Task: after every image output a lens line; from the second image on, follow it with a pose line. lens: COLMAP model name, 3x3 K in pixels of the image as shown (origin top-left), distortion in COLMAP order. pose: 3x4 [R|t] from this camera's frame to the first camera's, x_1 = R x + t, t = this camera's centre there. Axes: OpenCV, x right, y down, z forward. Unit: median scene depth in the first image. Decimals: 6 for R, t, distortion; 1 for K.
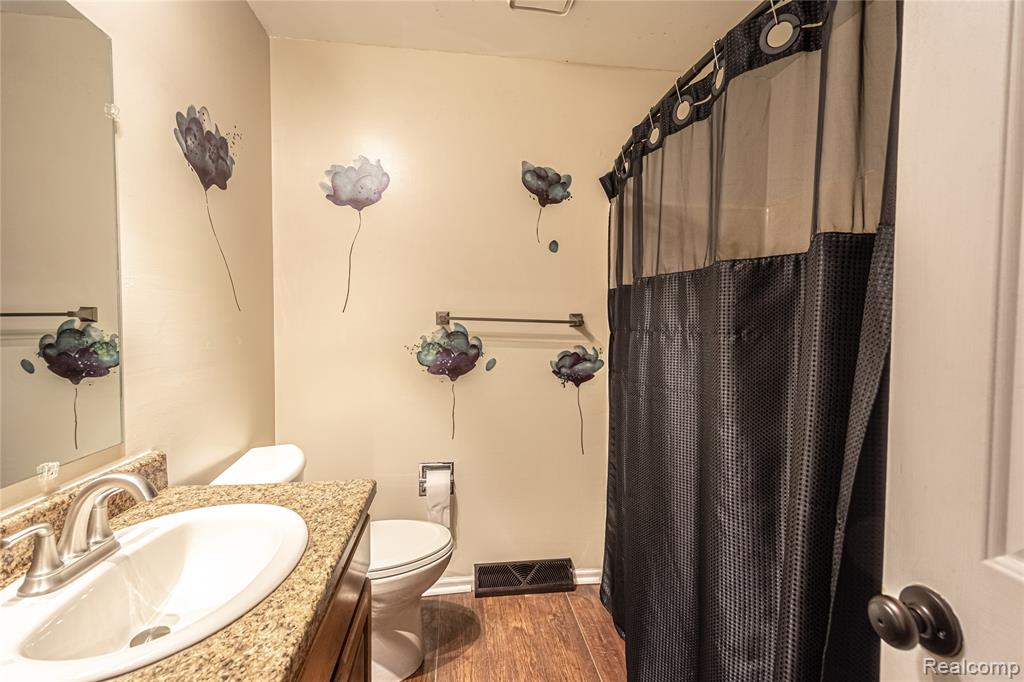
lens RADIAL K [[447.6, 0, 514.8], [0, 447.6, 338.8], [0, 0, 1]] dist [0.011655, -0.003739]
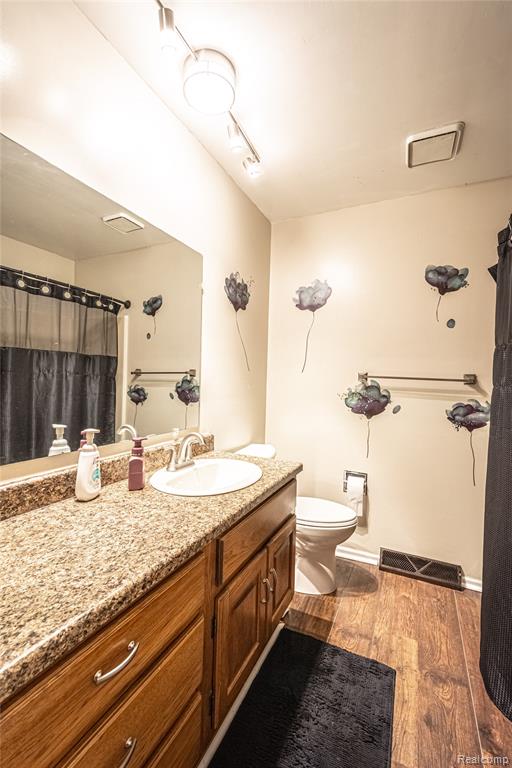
lens RADIAL K [[335.7, 0, 256.6], [0, 335.7, 384.4], [0, 0, 1]] dist [0.011655, -0.003739]
pose [[0.838091, 0.021804, -0.545094, 0.168092], [-0.040774, 0.998910, -0.022735, 0.022199], [0.544004, 0.041280, 0.838067, -0.157333]]
